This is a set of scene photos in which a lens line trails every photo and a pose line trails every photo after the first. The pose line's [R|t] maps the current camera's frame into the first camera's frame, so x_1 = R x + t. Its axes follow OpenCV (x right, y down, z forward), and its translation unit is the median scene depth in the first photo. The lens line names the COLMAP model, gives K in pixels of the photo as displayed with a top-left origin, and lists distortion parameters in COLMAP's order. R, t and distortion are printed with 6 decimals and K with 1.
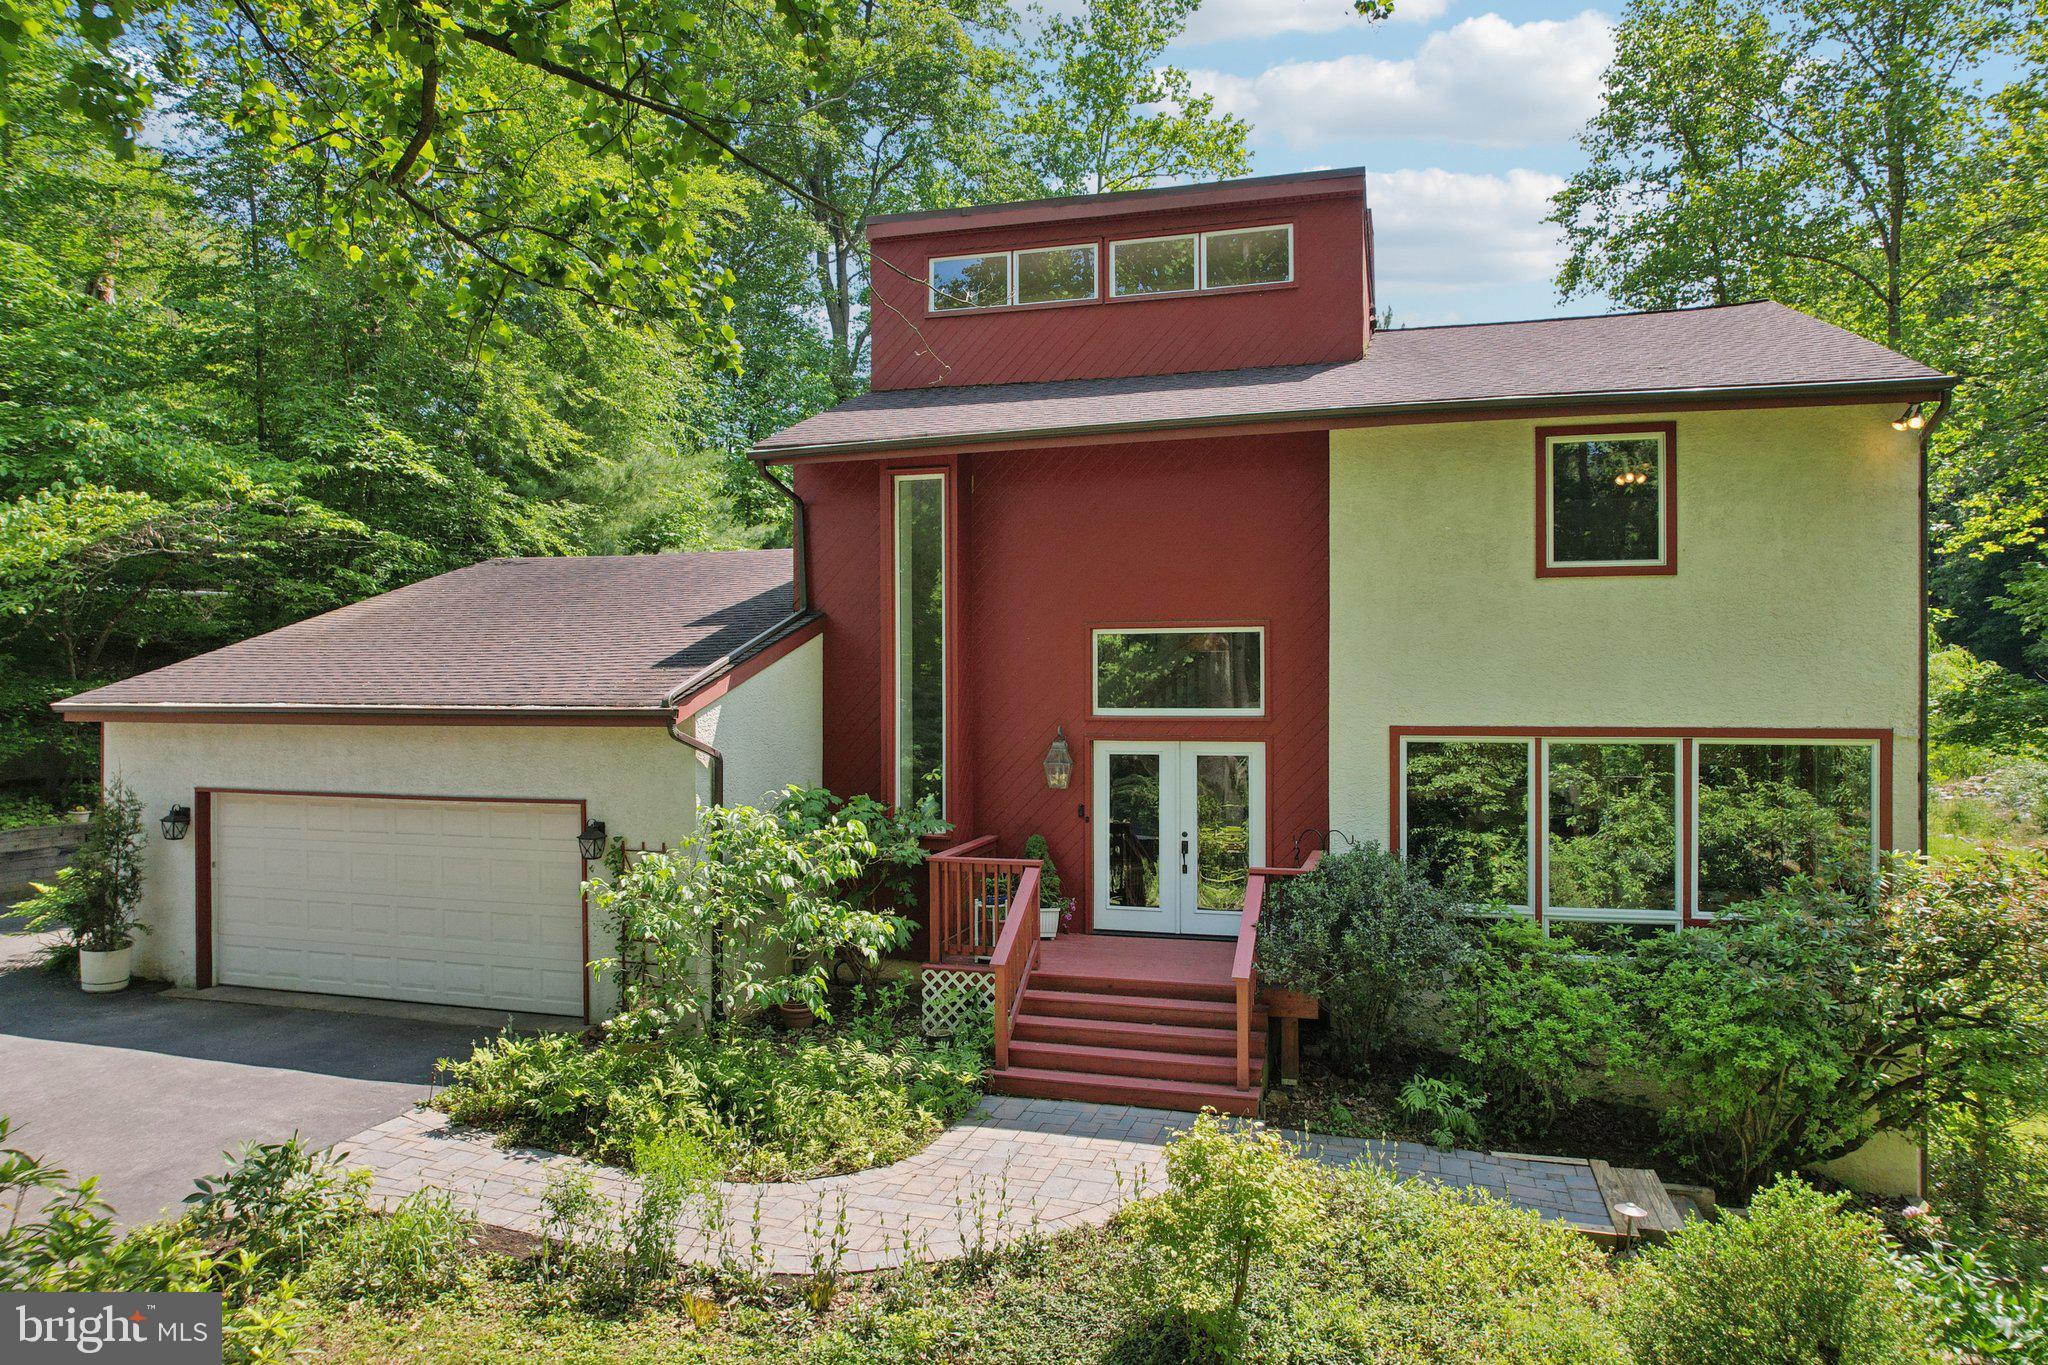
lens RADIAL K [[1343.1, 0, 1044.7], [0, 1343.1, 673.3], [0, 0, 1]] dist [-0.021967, -0.000308]
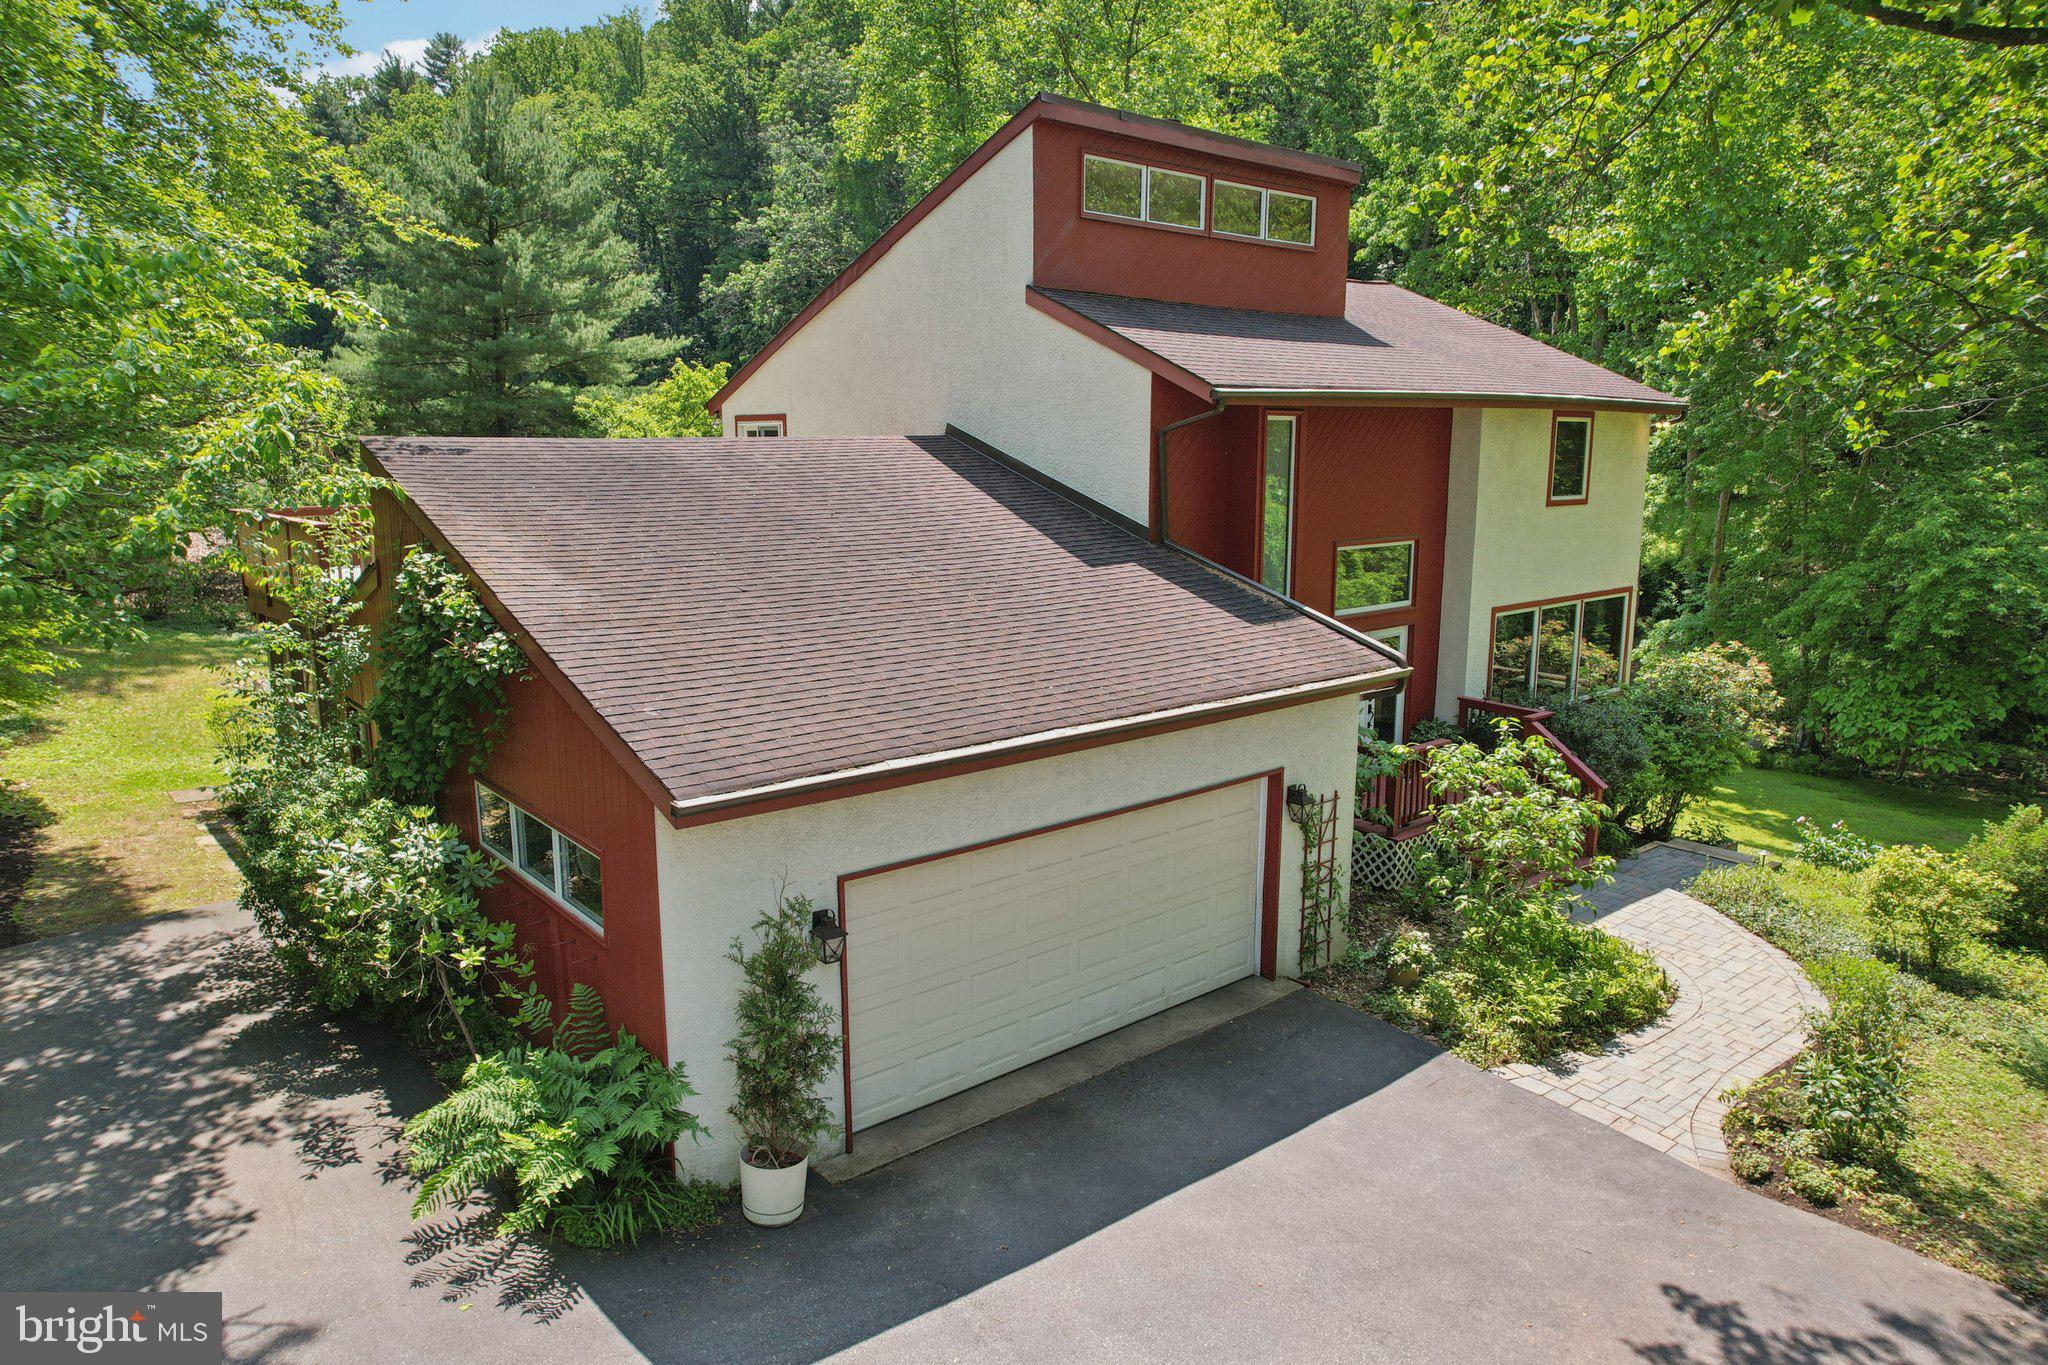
lens RADIAL K [[1343.1, 0, 1044.7], [0, 1343.1, 673.3], [0, 0, 1]] dist [-0.021967, -0.000308]
pose [[0.523800, -0.147640, 0.838949, -1.186628], [-0.011018, 0.983609, 0.179977, -0.142317], [-0.851770, -0.103515, 0.513588, 0.611803]]
